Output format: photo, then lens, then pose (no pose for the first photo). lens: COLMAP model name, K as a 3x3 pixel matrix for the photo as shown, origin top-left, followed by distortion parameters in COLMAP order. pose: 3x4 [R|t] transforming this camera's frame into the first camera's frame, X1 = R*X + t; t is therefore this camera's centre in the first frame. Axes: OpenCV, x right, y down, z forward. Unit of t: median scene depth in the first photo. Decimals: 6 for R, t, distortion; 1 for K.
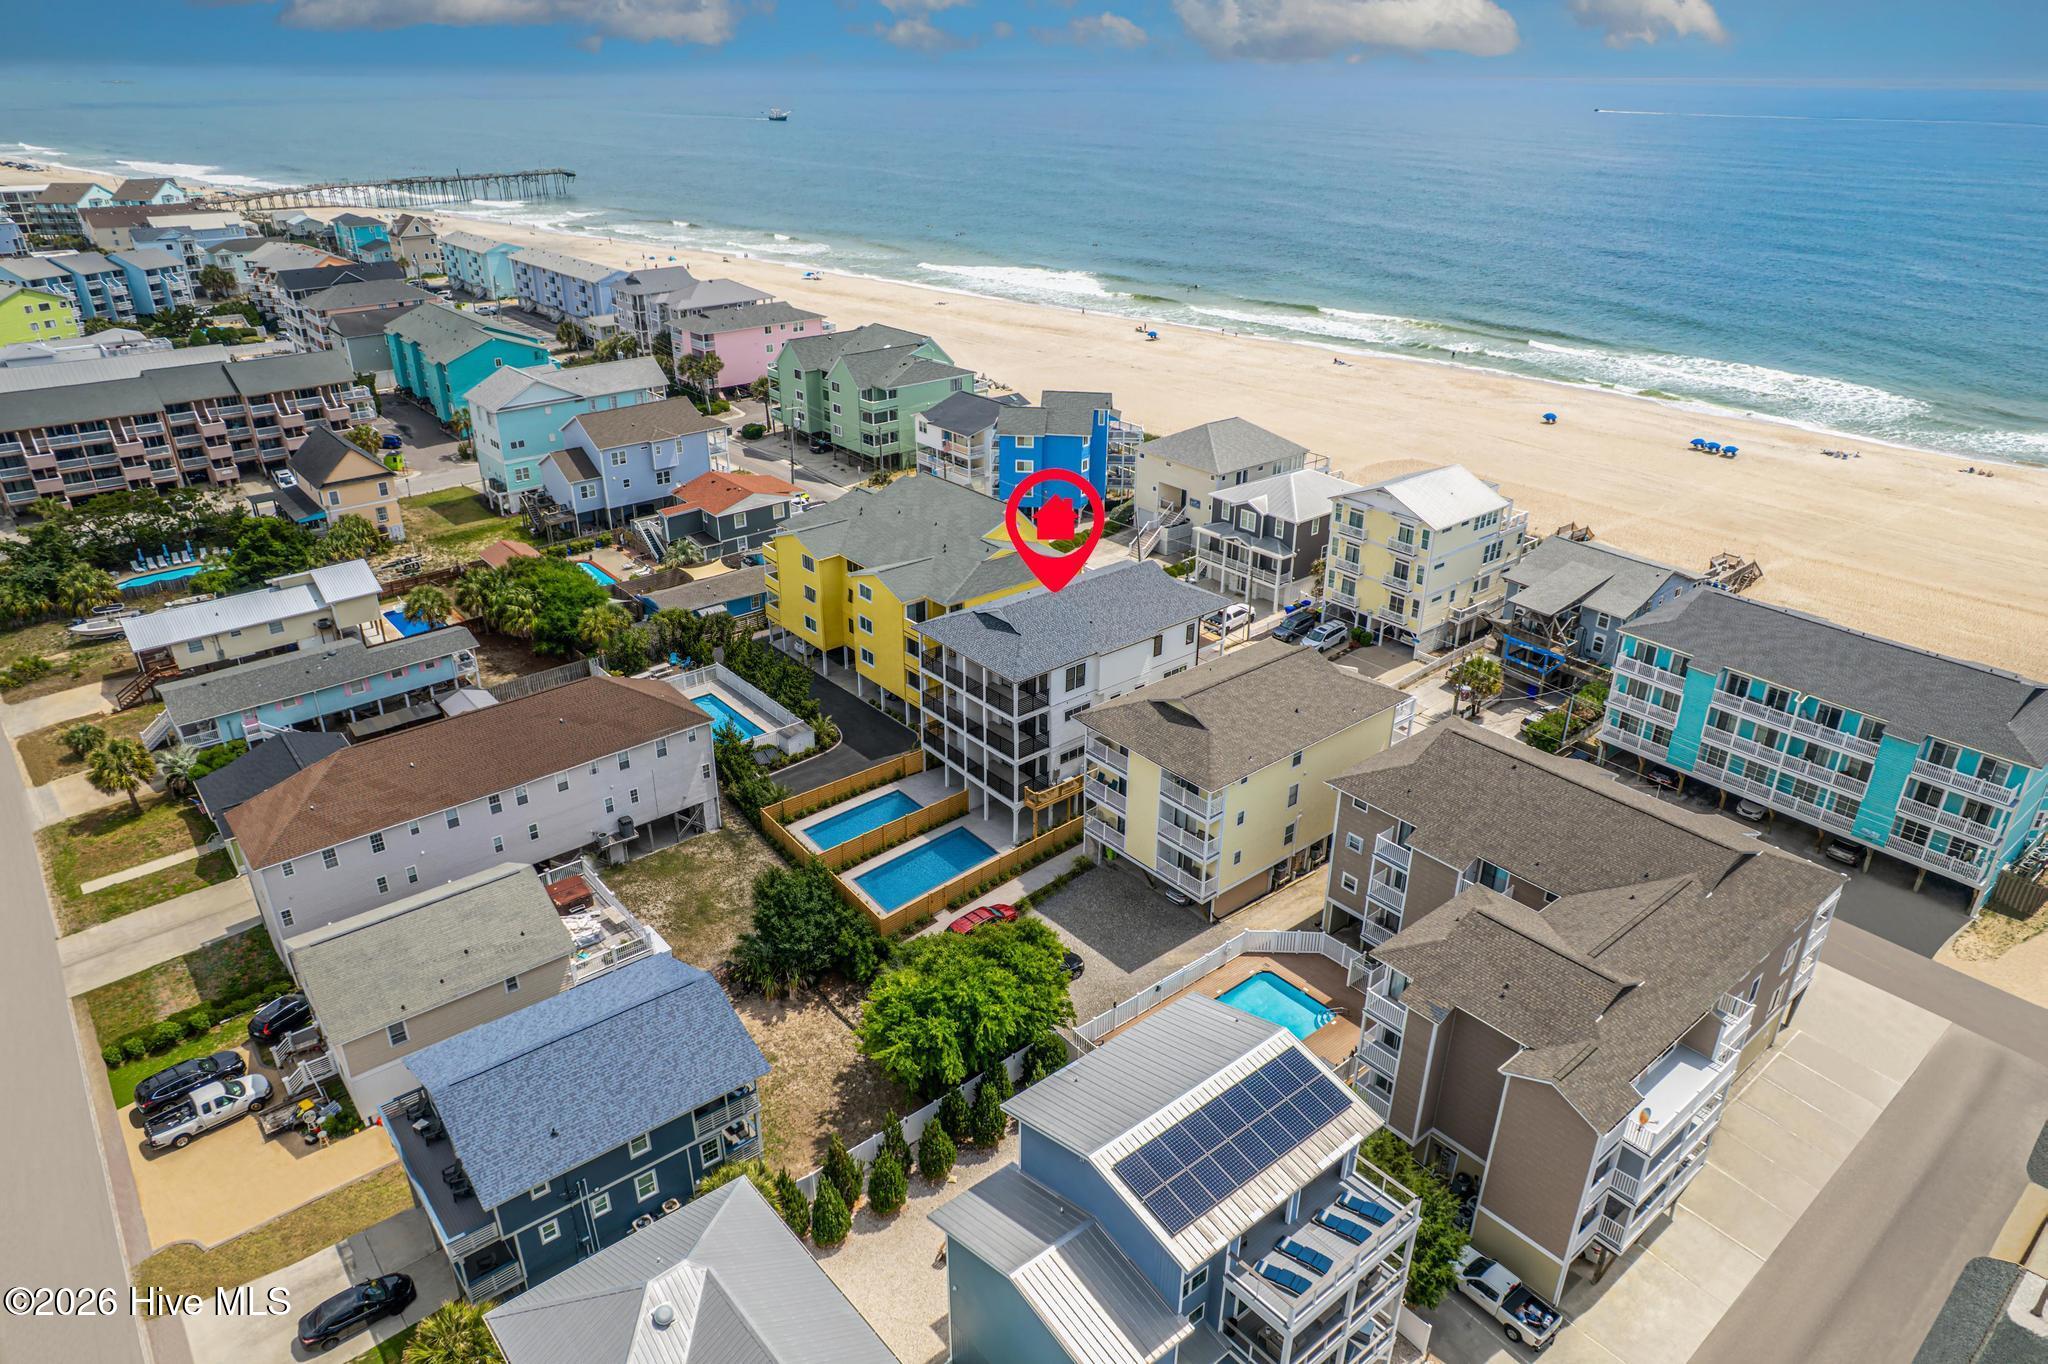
lens RADIAL K [[1308.5, 0, 1026.5], [0, 1308.5, 689.2], [0, 0, 1]] dist [-0.080269, 0.074262]
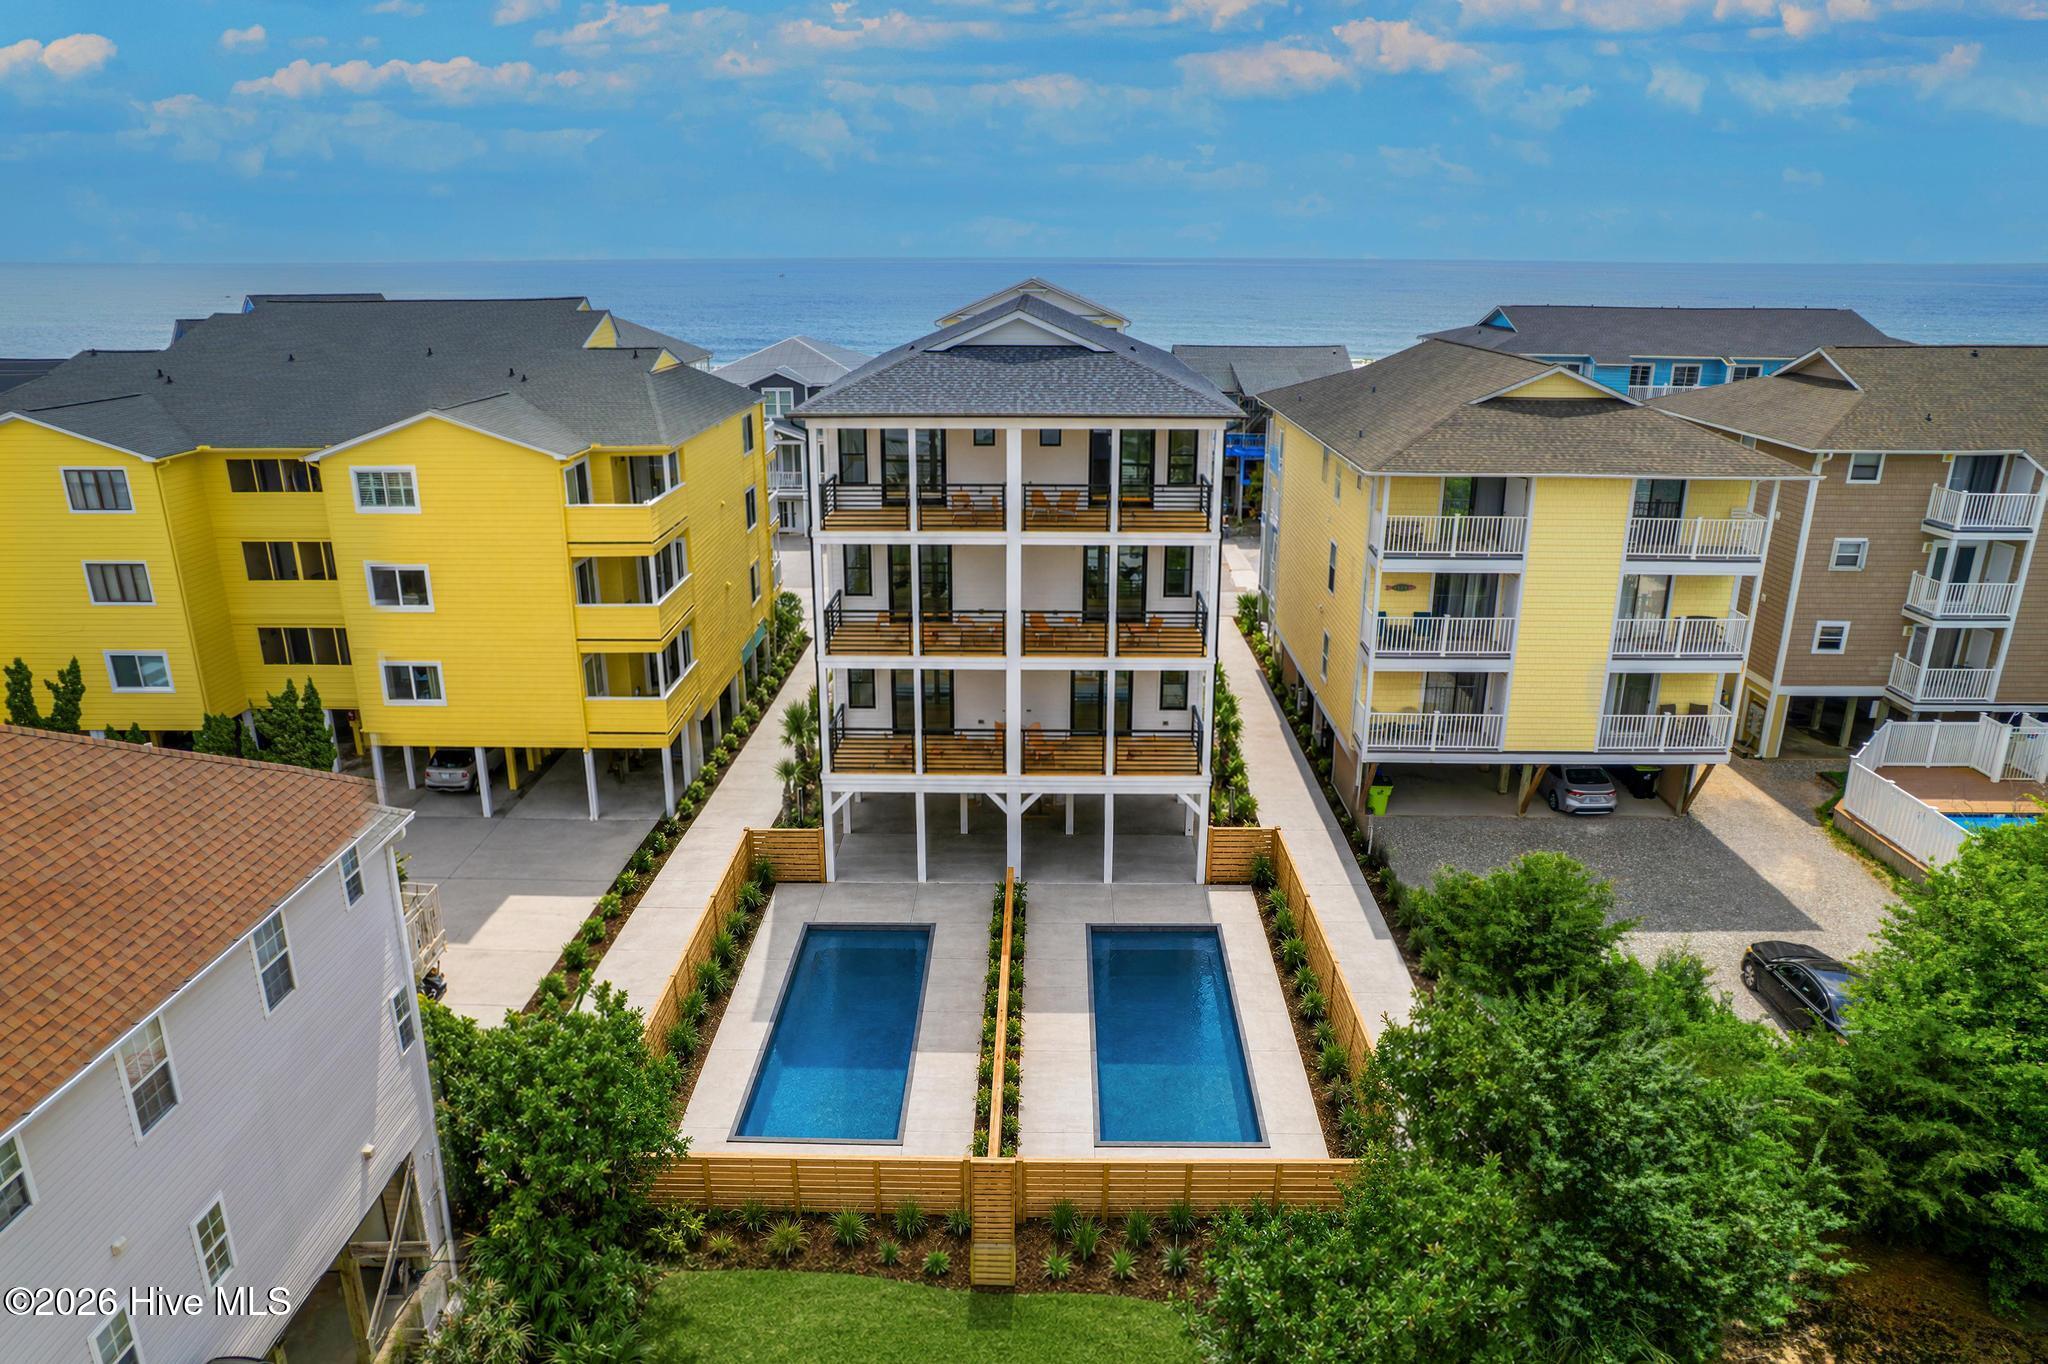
lens RADIAL K [[1317.3, 0, 1027.0], [0, 1317.3, 689.5], [0, 0, 1]] dist [-0.081555, 0.076952]
pose [[0.652470, -0.245487, 0.716951, -0.248199], [0.335790, 0.941785, 0.016881, 0.029168], [-0.679358, 0.229731, 0.696919, 0.556899]]
